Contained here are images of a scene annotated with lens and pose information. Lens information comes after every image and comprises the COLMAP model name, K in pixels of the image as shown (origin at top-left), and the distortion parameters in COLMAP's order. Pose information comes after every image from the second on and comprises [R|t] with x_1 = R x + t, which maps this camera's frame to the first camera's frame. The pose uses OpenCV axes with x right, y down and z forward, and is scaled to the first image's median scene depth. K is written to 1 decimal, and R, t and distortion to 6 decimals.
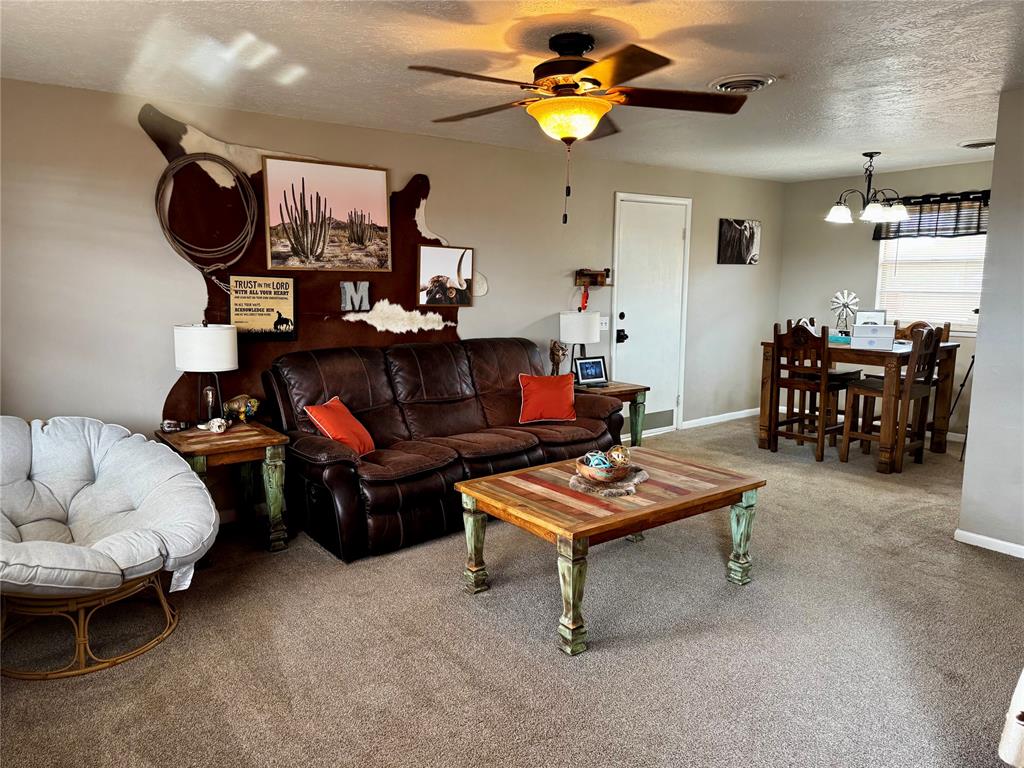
lens RADIAL K [[729.9, 0, 514.6], [0, 729.9, 381.2], [0, 0, 1]] dist [0.058097, -0.026147]
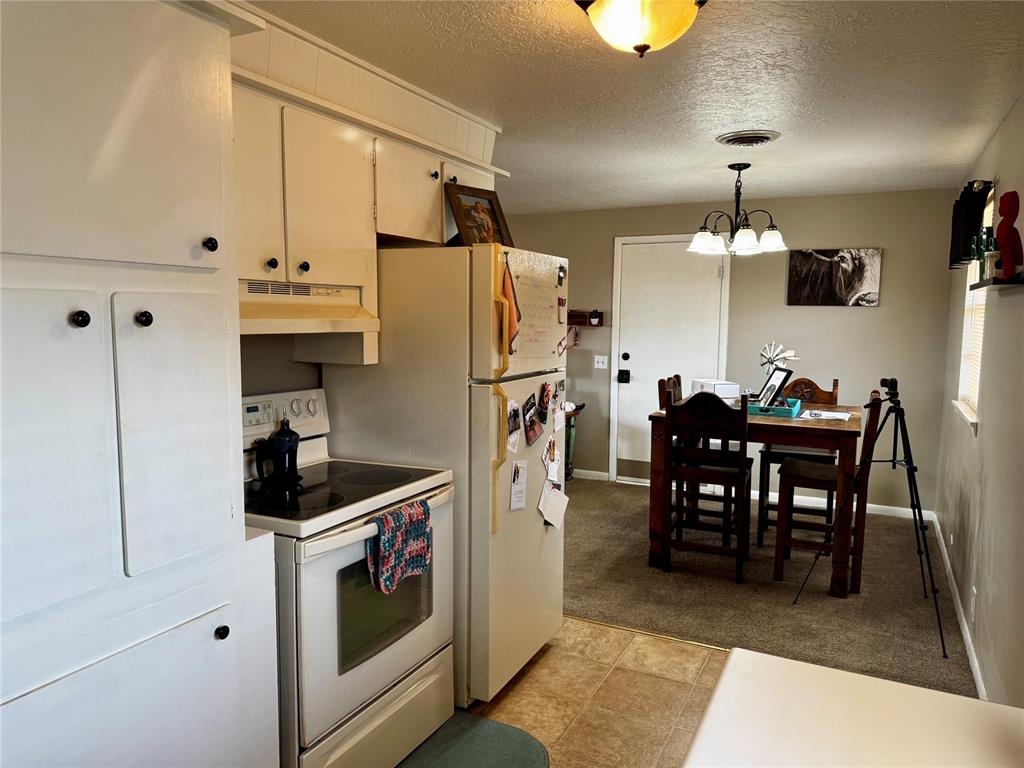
lens RADIAL K [[729.9, 0, 516.0], [0, 729.9, 385.1], [0, 0, 1]] dist [0.058097, -0.026147]
pose [[0.420922, 0.098962, -0.901682, 0.989081], [-0.144113, 0.988702, 0.041238, -0.070079], [0.895576, 0.112586, 0.430428, 0.432830]]
